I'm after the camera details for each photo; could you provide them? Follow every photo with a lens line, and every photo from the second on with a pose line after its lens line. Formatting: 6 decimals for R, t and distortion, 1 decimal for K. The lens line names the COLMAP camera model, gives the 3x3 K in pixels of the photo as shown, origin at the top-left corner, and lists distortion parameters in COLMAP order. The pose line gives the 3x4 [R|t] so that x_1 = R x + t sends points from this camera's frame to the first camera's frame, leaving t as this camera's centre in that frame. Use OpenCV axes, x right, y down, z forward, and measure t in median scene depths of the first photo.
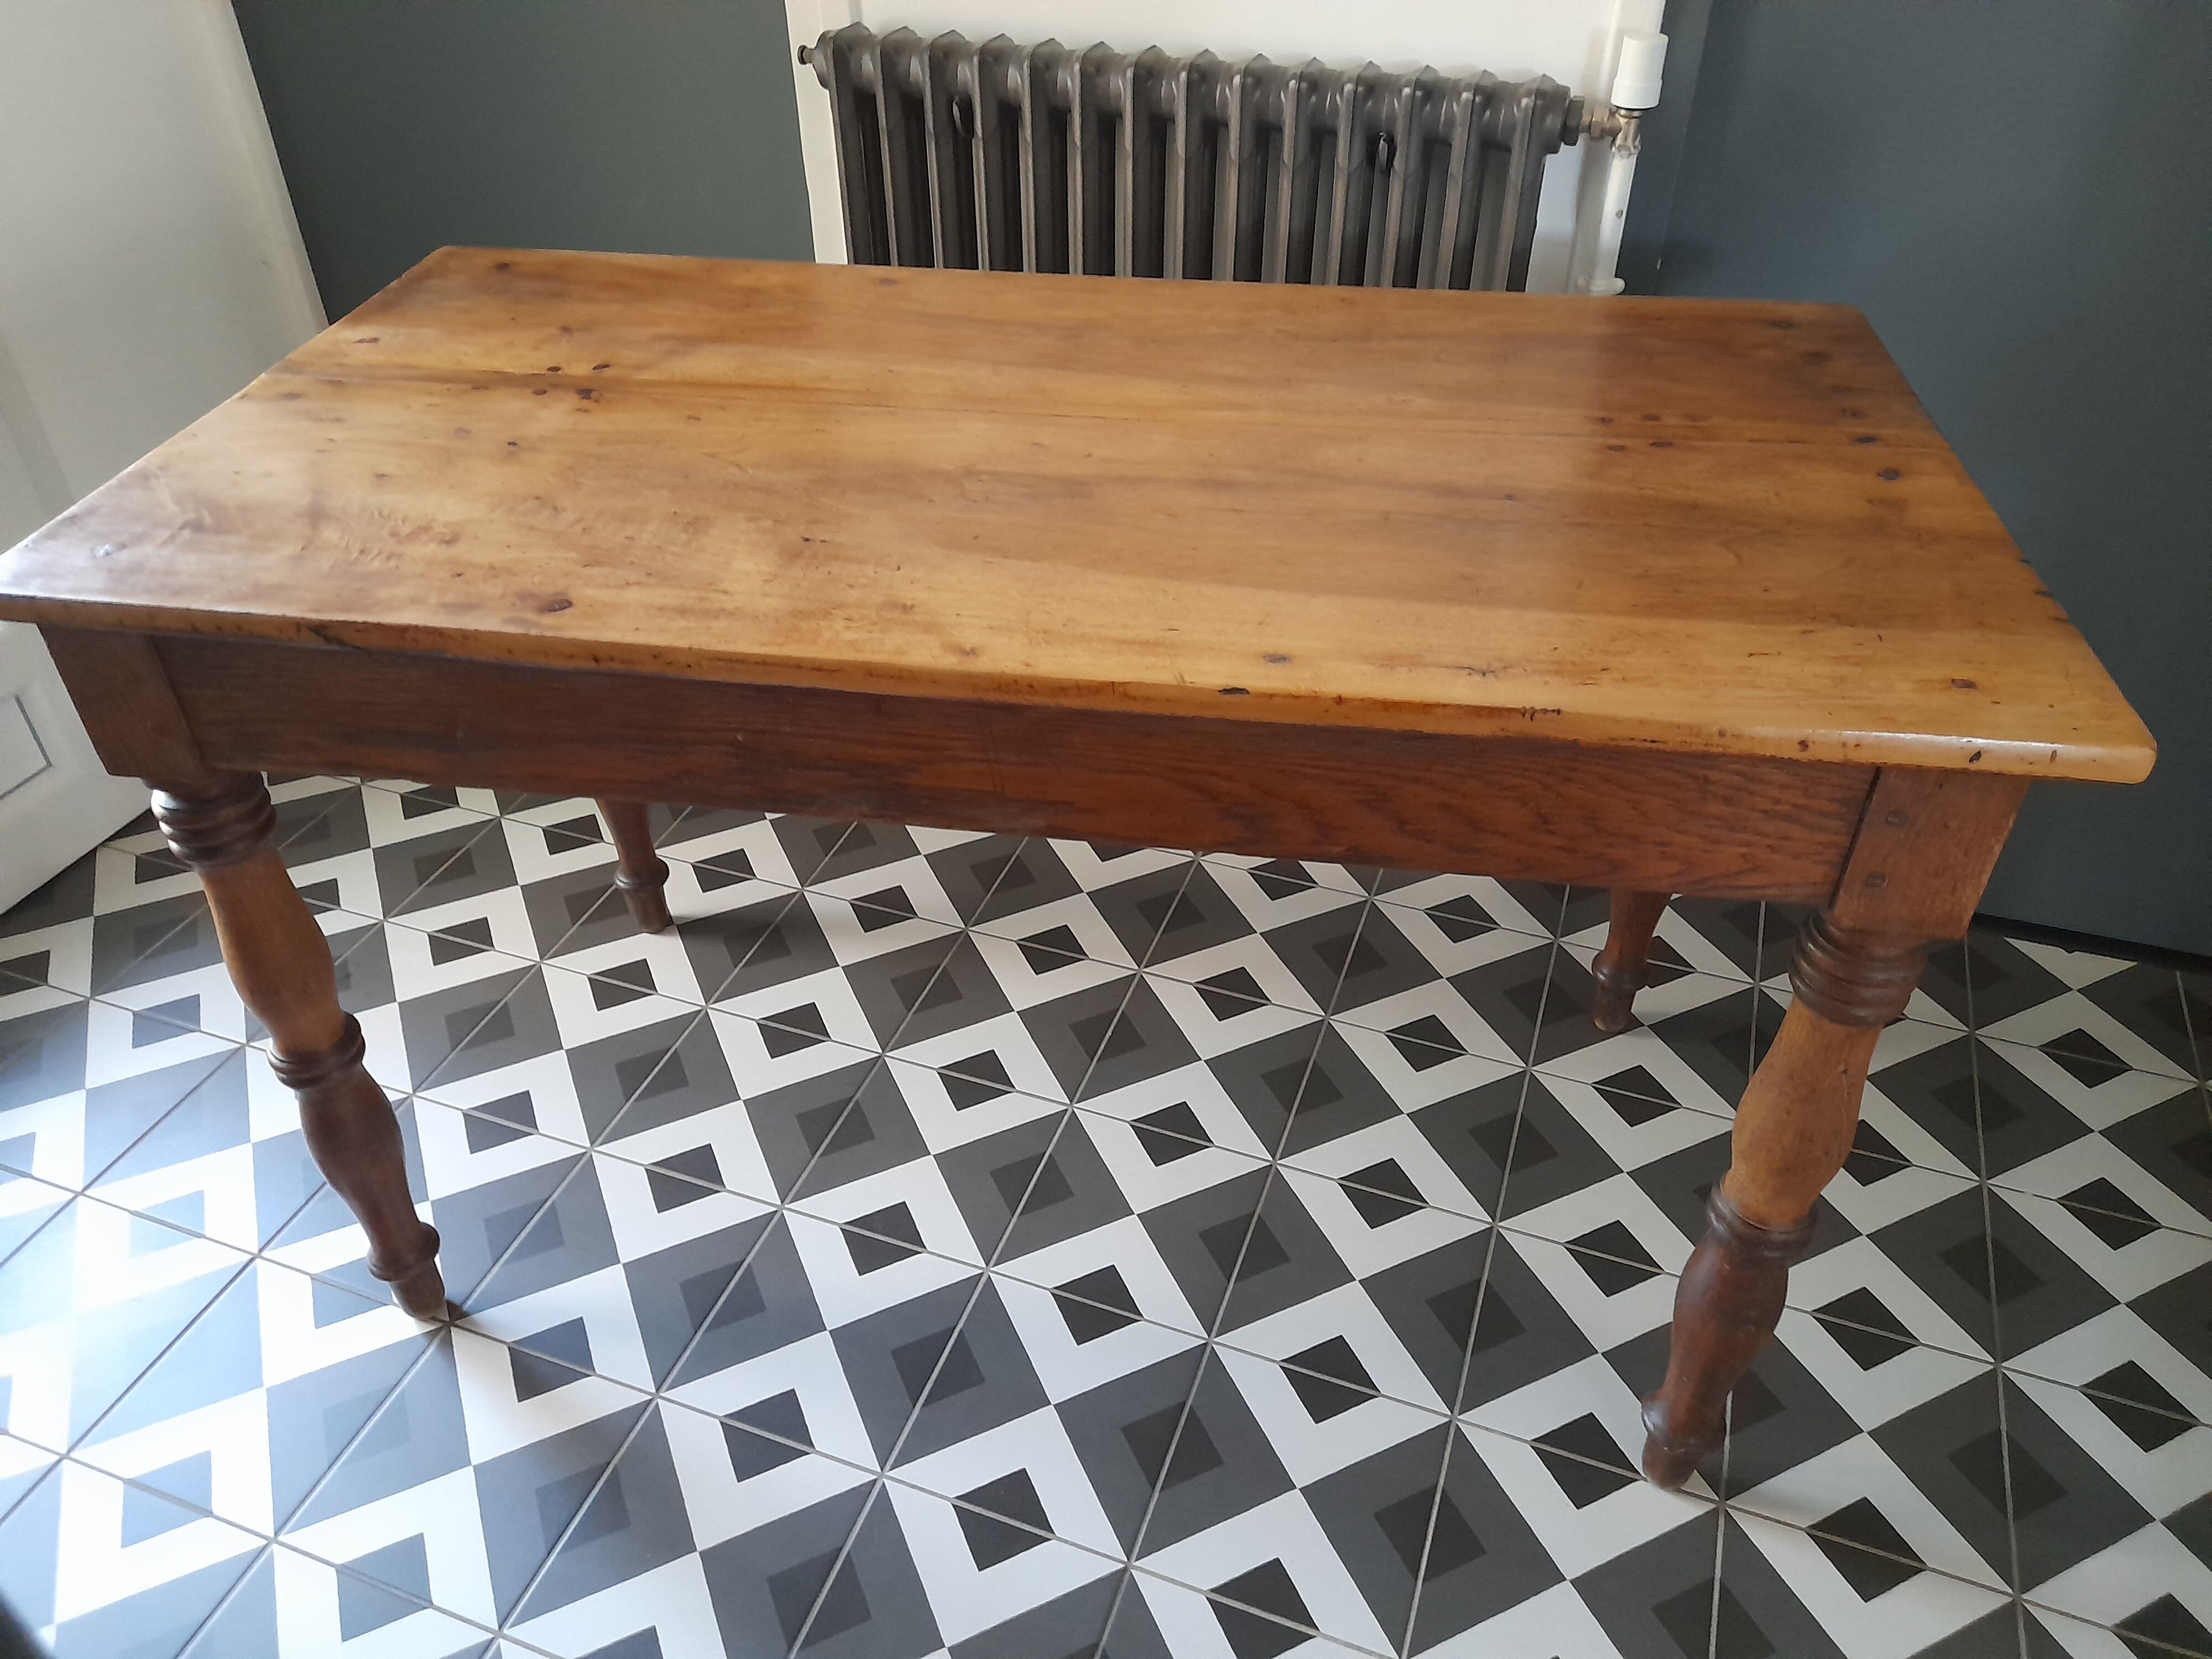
lens RADIAL K [[1681.3, 0, 1106.0], [0, 1681.3, 829.5], [0, 0, 1]] dist [0.050280, -0.006058]
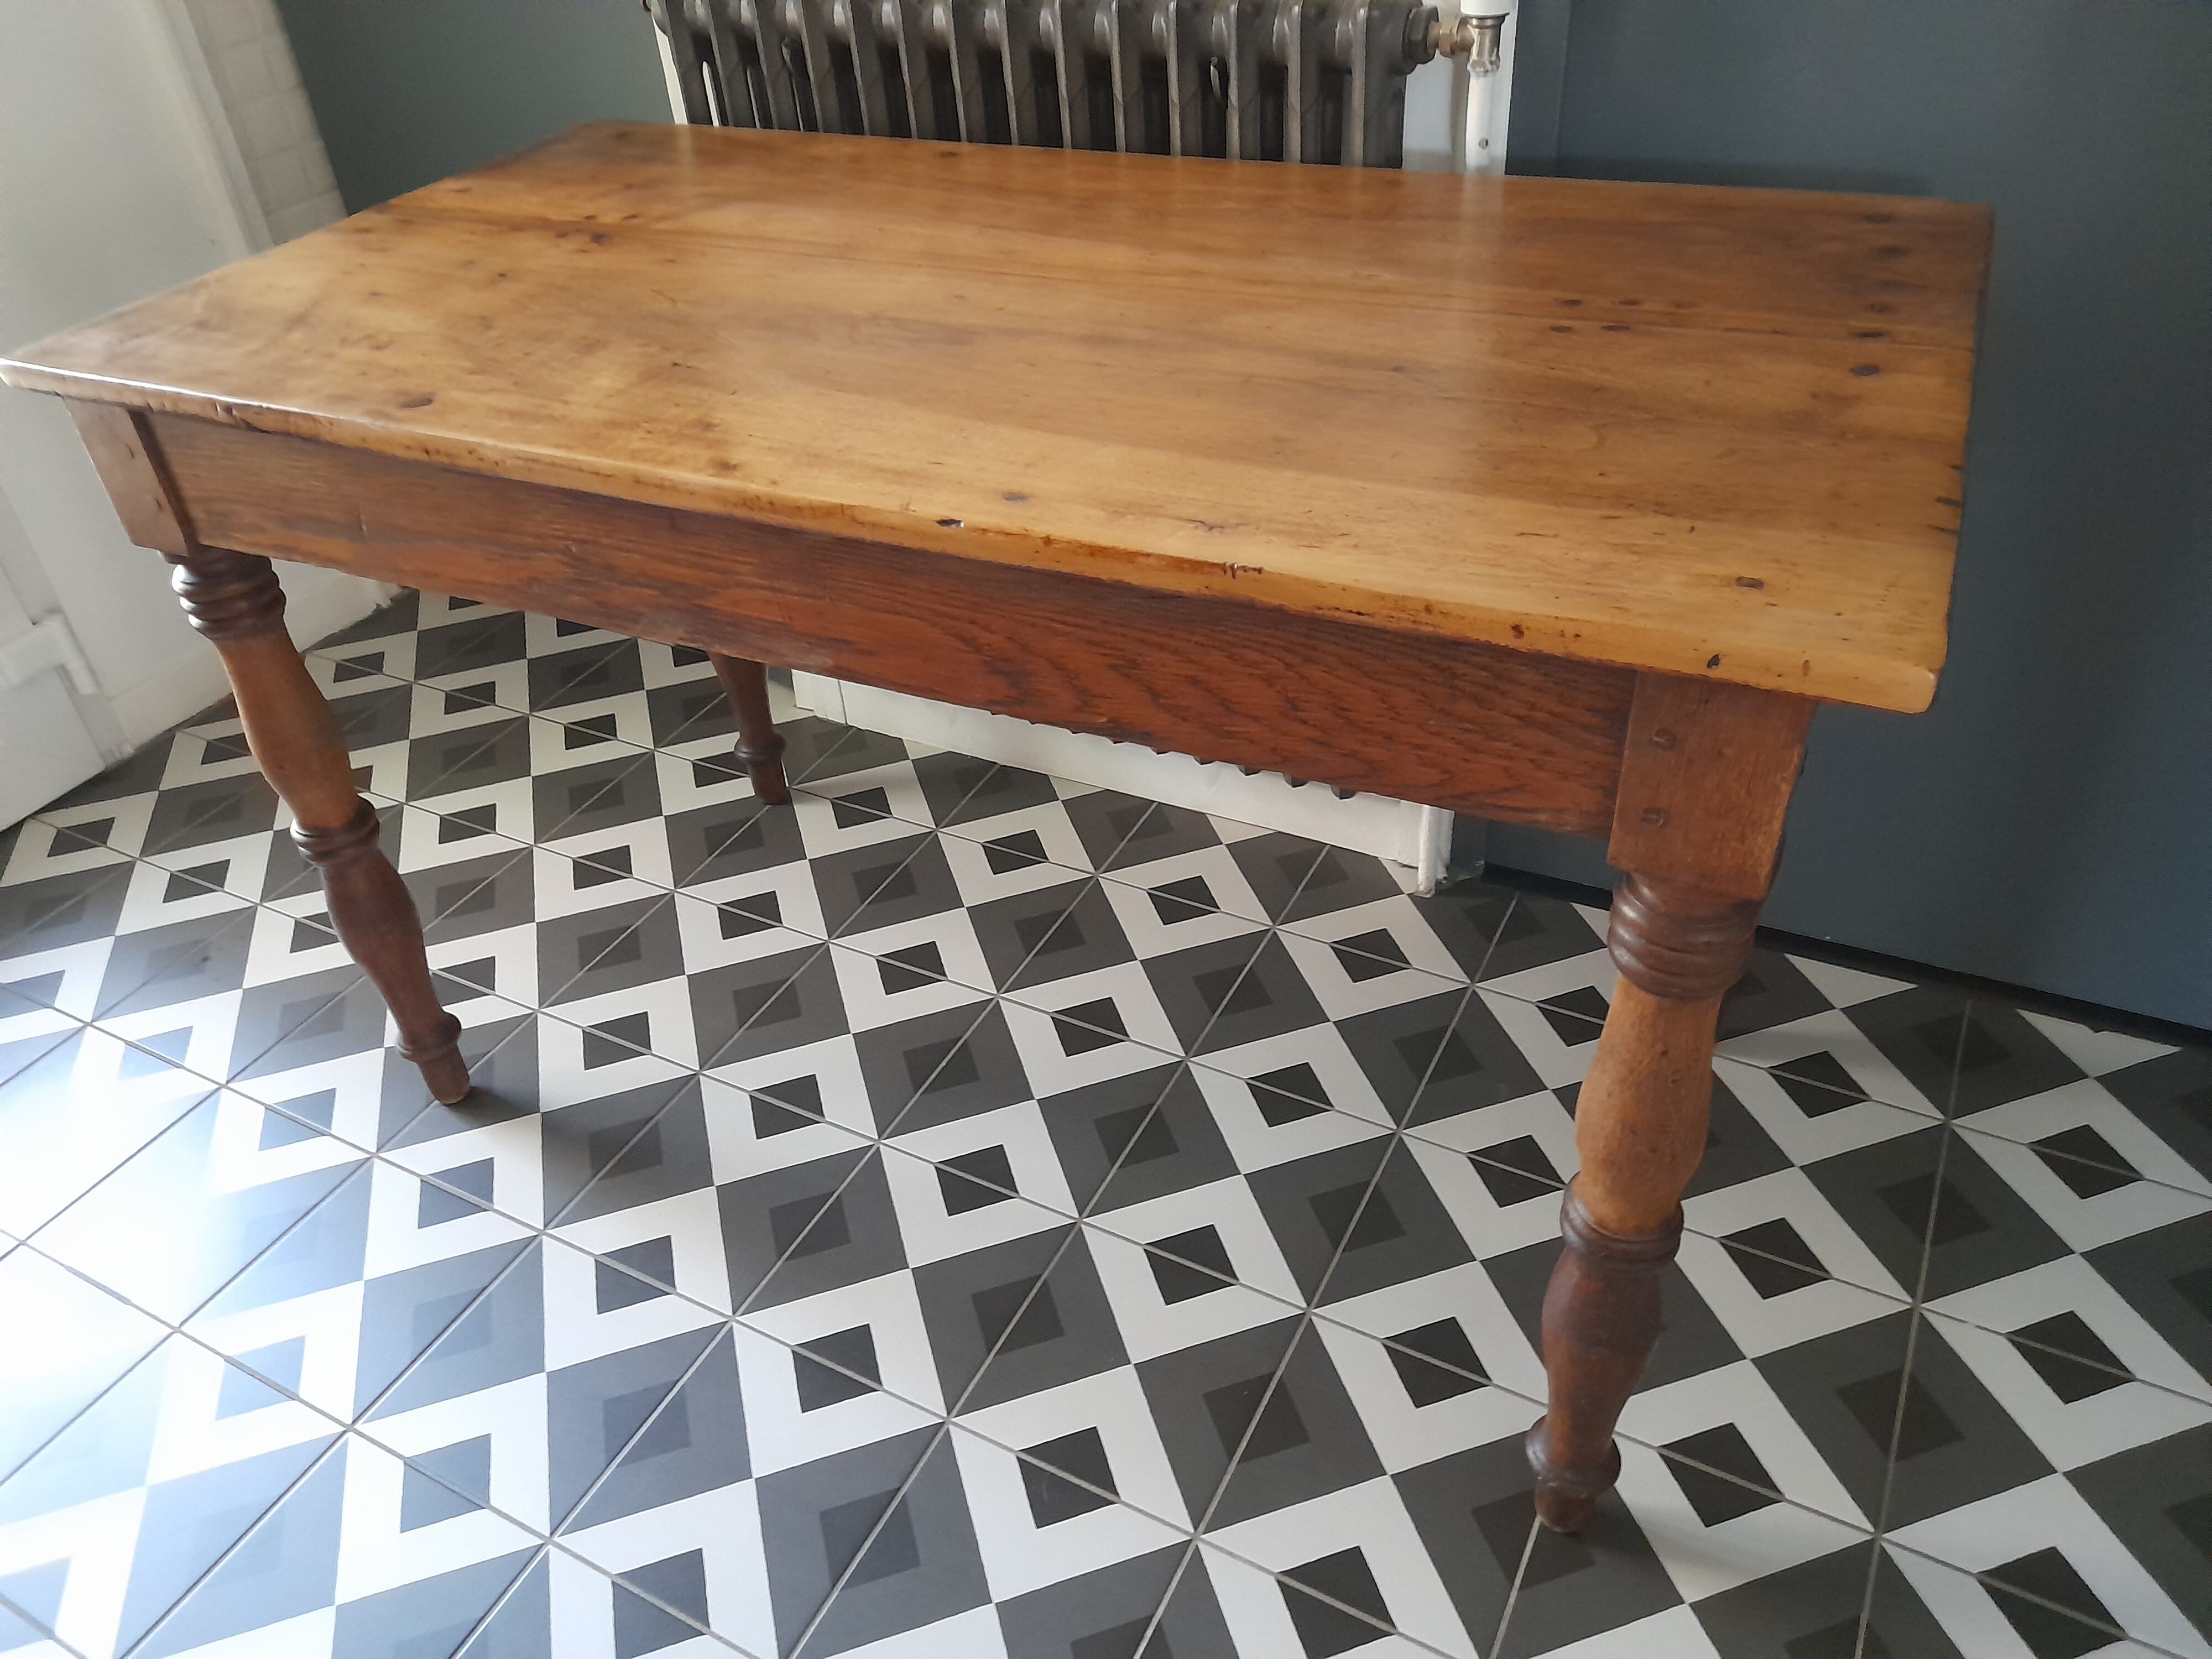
lens RADIAL K [[1632.6, 0, 1106.0], [0, 1632.6, 829.5], [0, 0, 1]] dist [0.068520, -0.066529]
pose [[0.954478, 0.131800, -0.267582, 0.395400], [-0.129427, 0.991233, 0.026566, 0.048490], [0.268737, 0.009276, 0.963169, 0.127395]]
